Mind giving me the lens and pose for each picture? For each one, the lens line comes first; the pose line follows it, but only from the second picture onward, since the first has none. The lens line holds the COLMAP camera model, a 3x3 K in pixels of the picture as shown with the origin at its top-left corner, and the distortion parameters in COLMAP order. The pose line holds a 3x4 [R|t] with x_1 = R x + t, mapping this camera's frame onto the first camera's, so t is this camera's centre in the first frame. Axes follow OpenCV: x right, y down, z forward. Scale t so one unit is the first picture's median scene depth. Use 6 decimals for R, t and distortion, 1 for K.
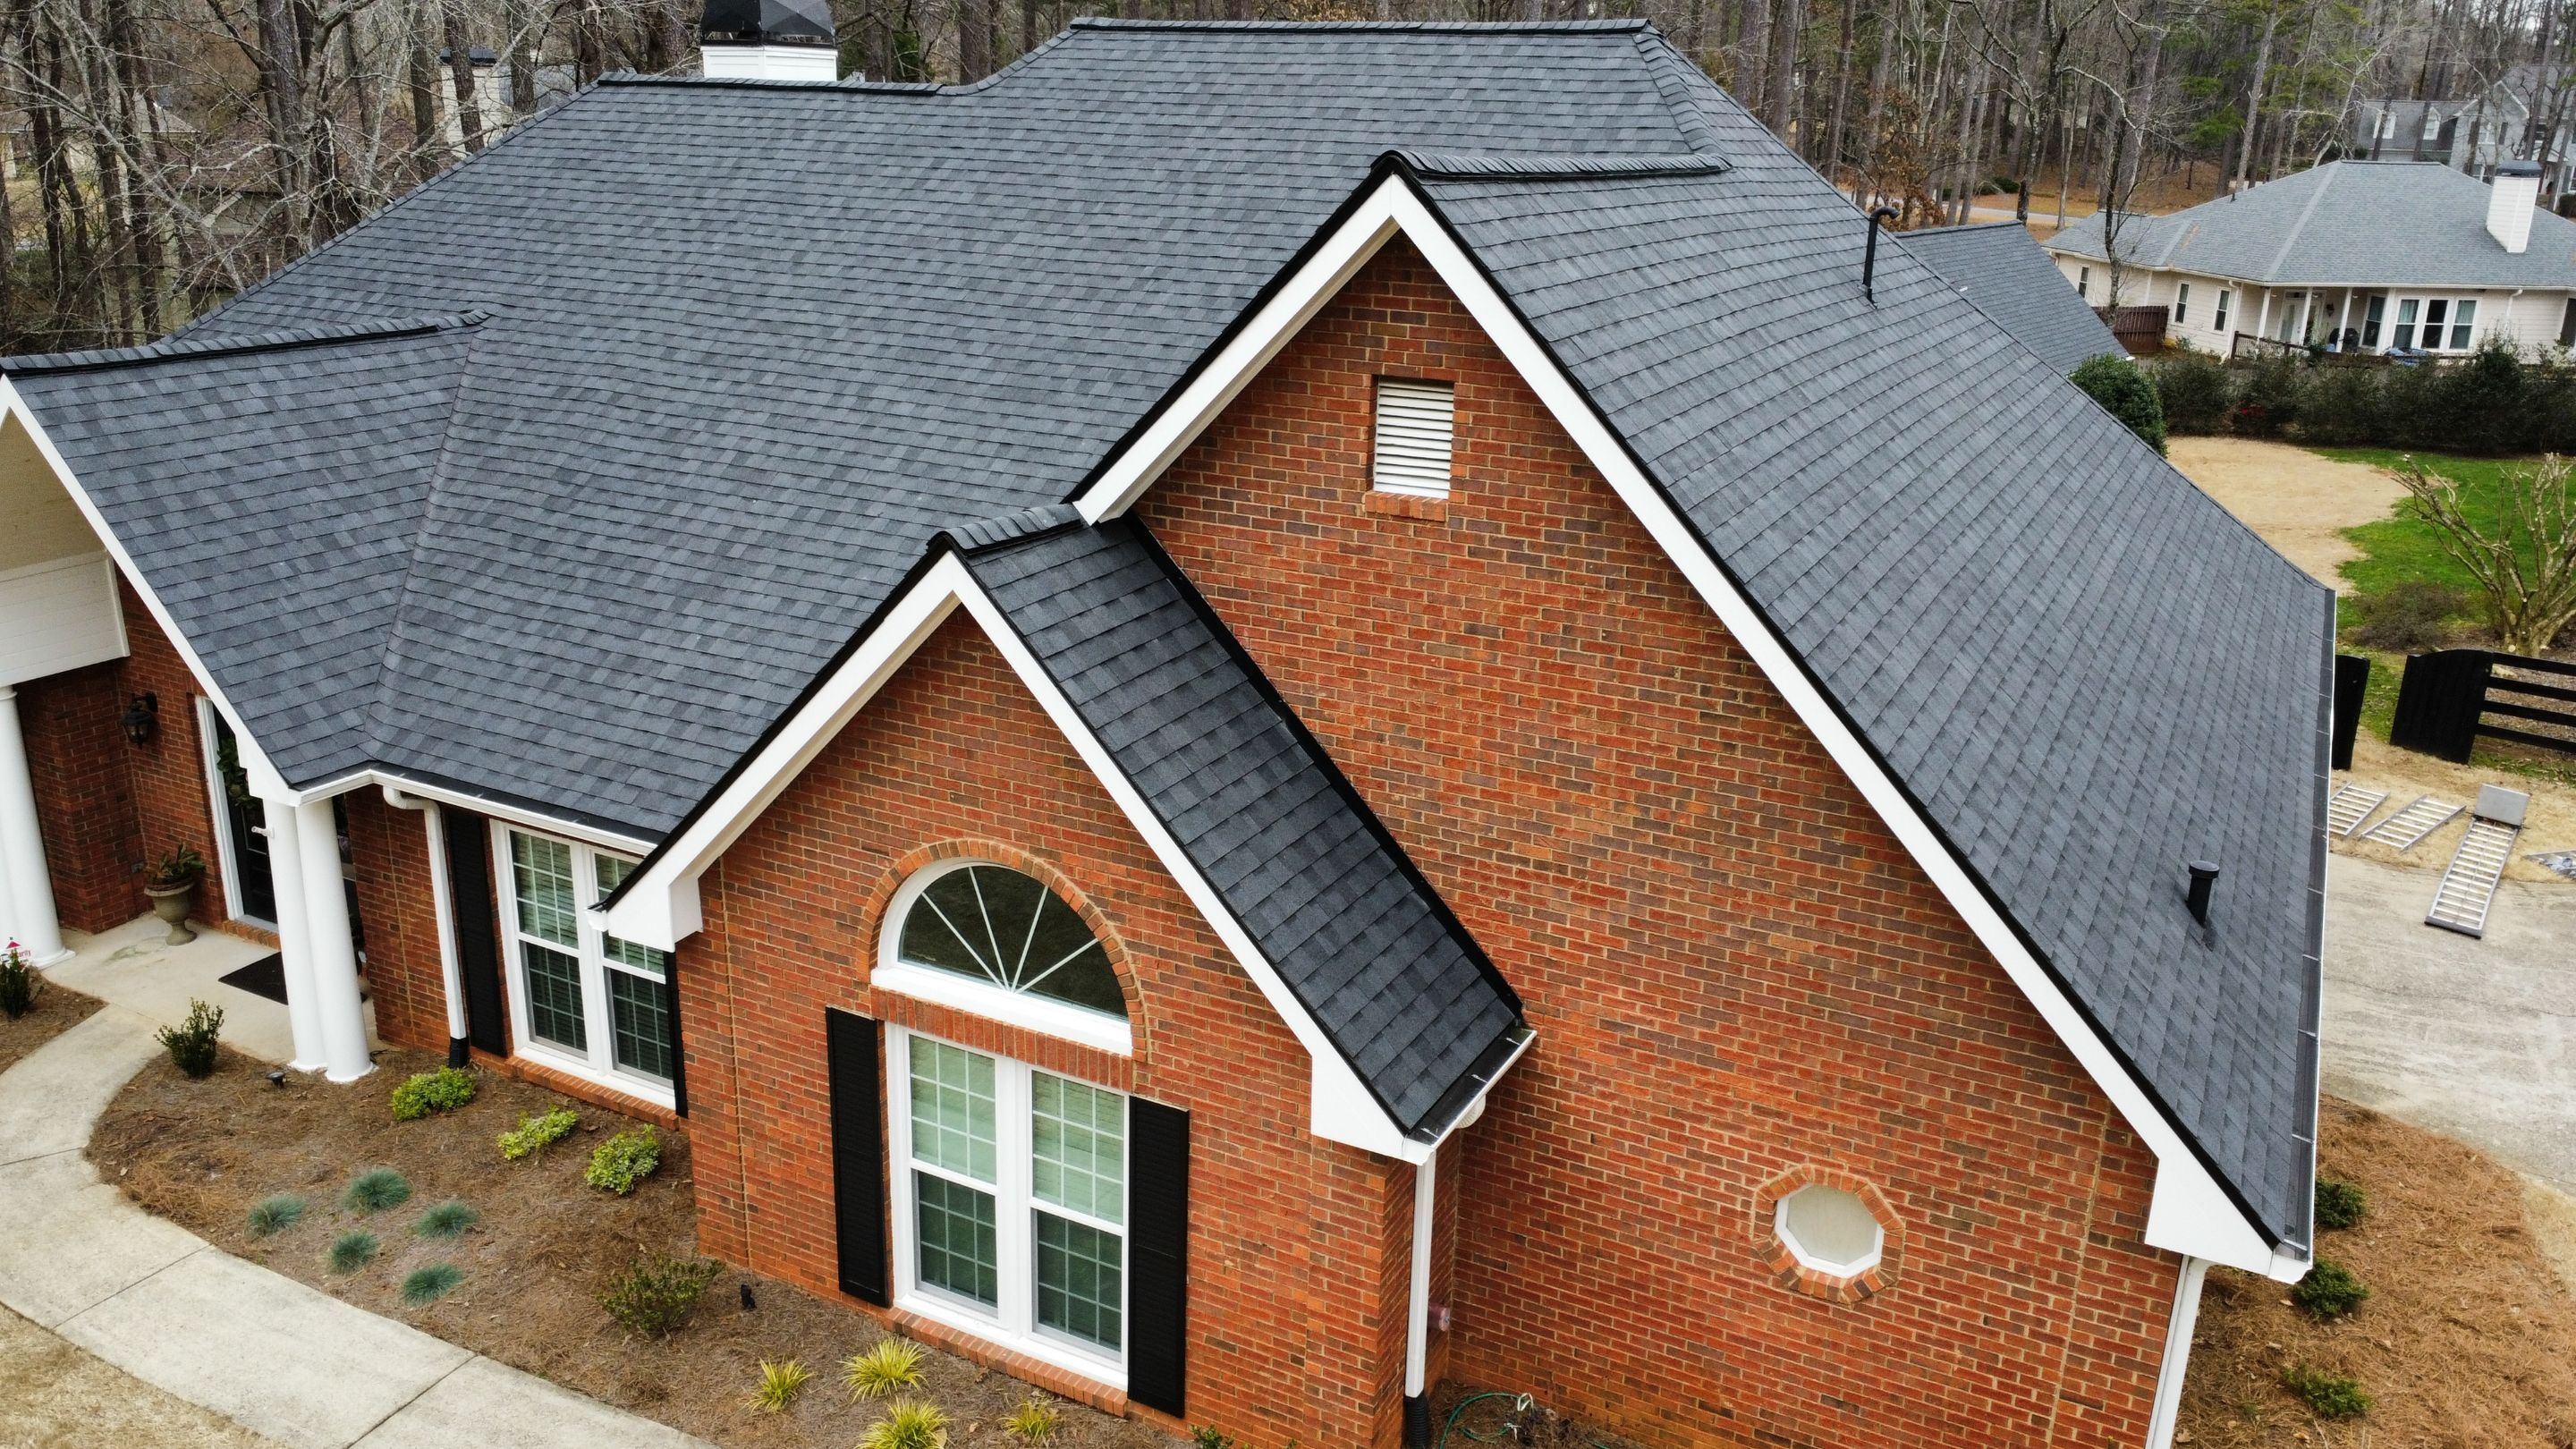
lens RADIAL K [[1936.8, 0, 1274.7], [0, 1936.8, 702.0], [0, 0, 1]] dist [0.004717, -0.010055]
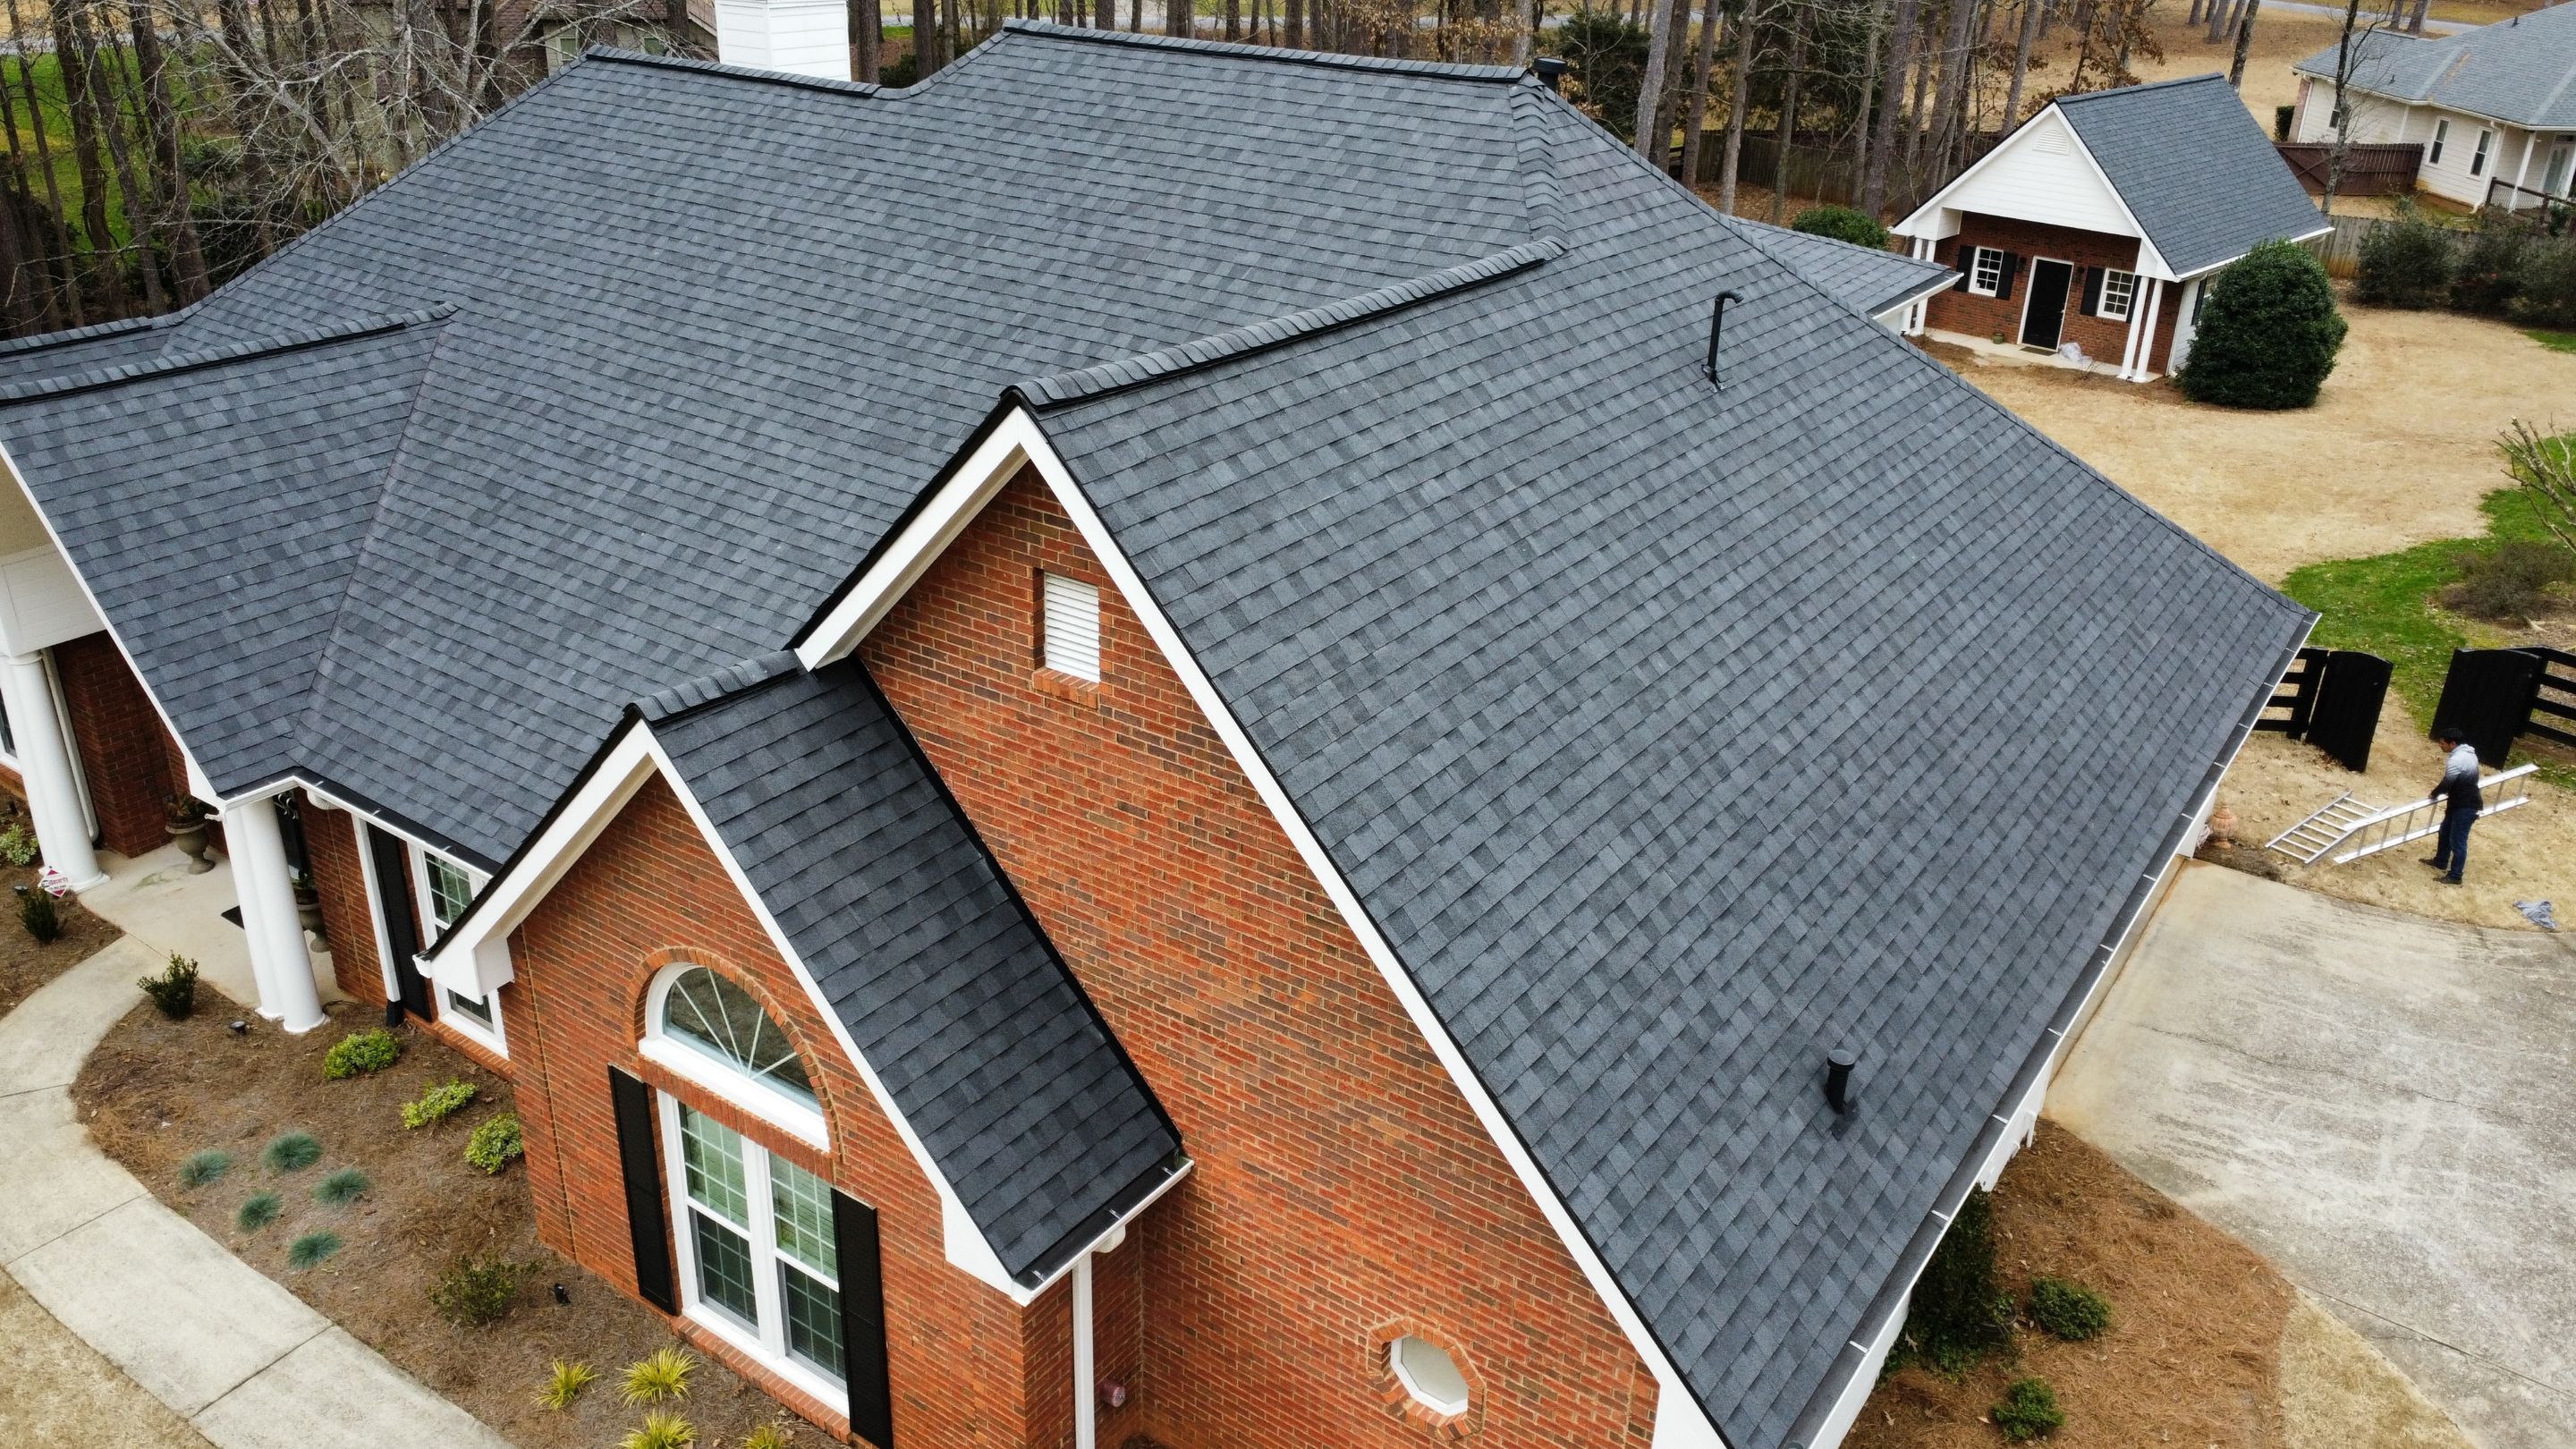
lens RADIAL K [[1936.8, 0, 1274.7], [0, 1936.8, 702.0], [0, 0, 1]] dist [0.004717, -0.010055]
pose [[0.991713, 0.053622, -0.116746, 0.263259], [-0.039499, 0.991978, 0.120084, -0.194978], [0.122249, -0.114478, 0.985875, -0.030287]]
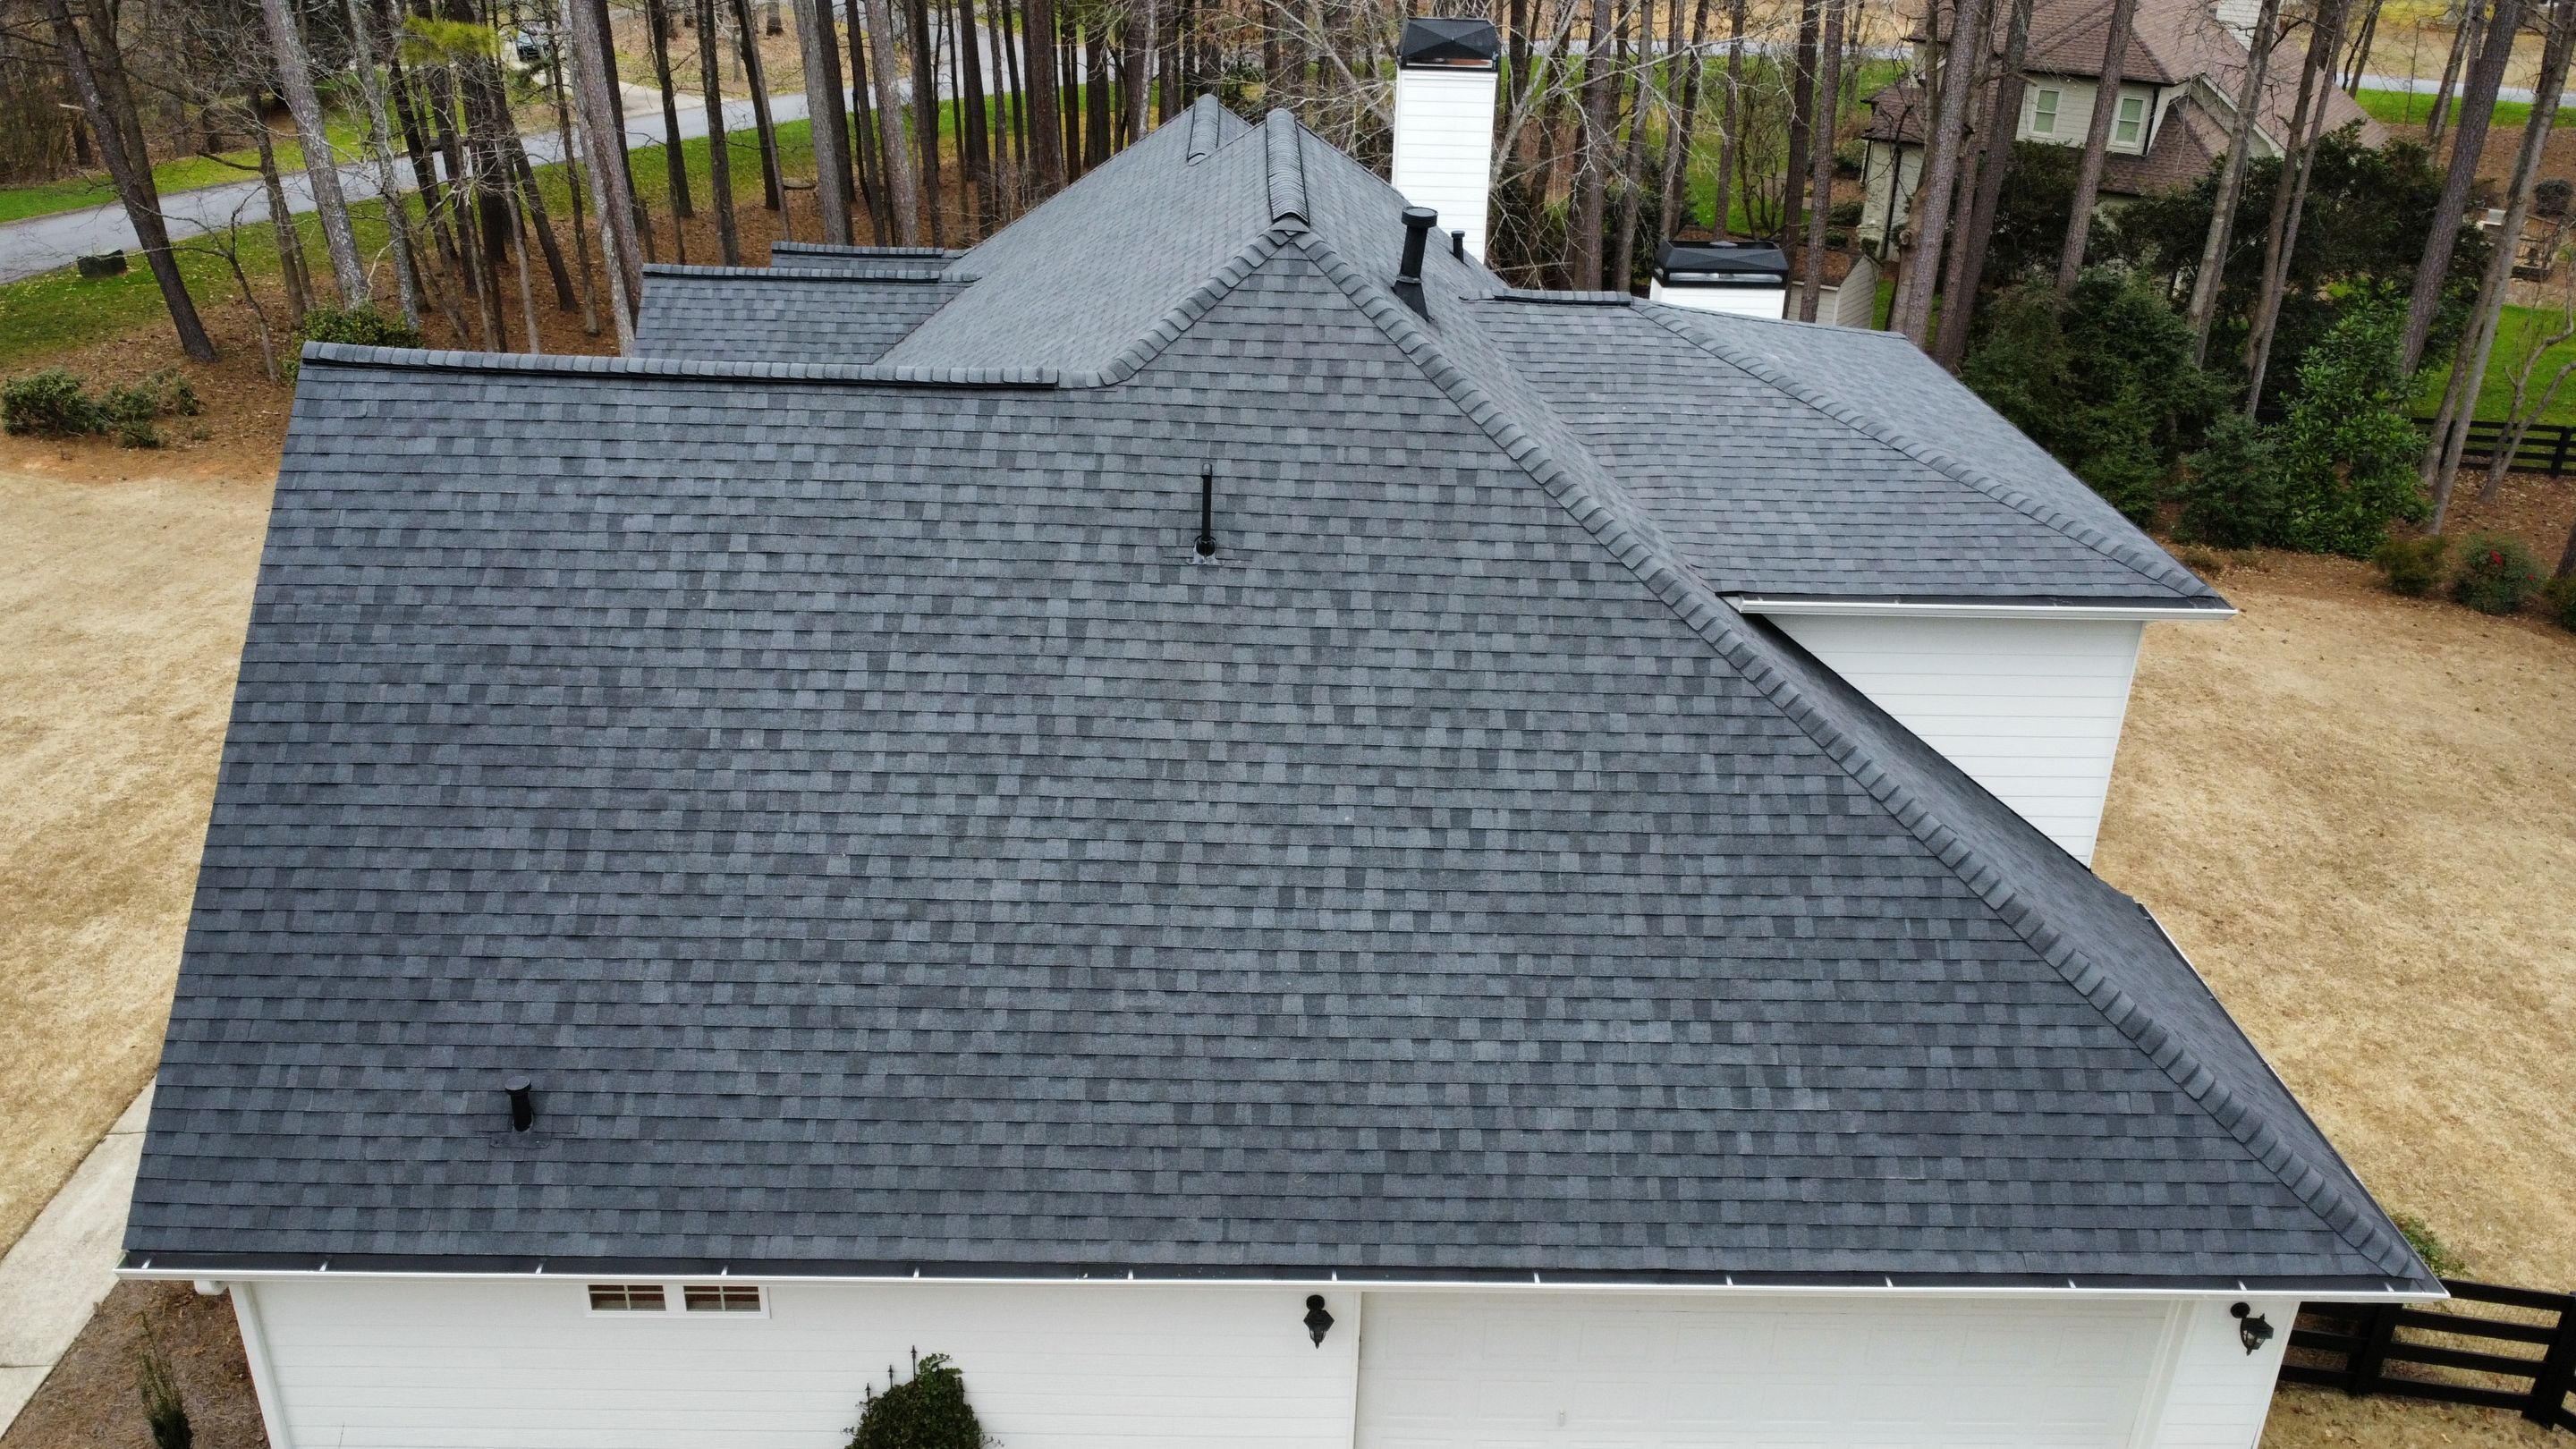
lens RADIAL K [[1936.8, 0, 1274.7], [0, 1936.8, 702.0], [0, 0, 1]] dist [0.004717, -0.010055]
pose [[0.482379, 0.361936, -0.797692, 1.392163], [-0.275041, 0.927174, 0.254364, -0.492532], [0.831663, 0.096698, 0.546797, 0.653938]]
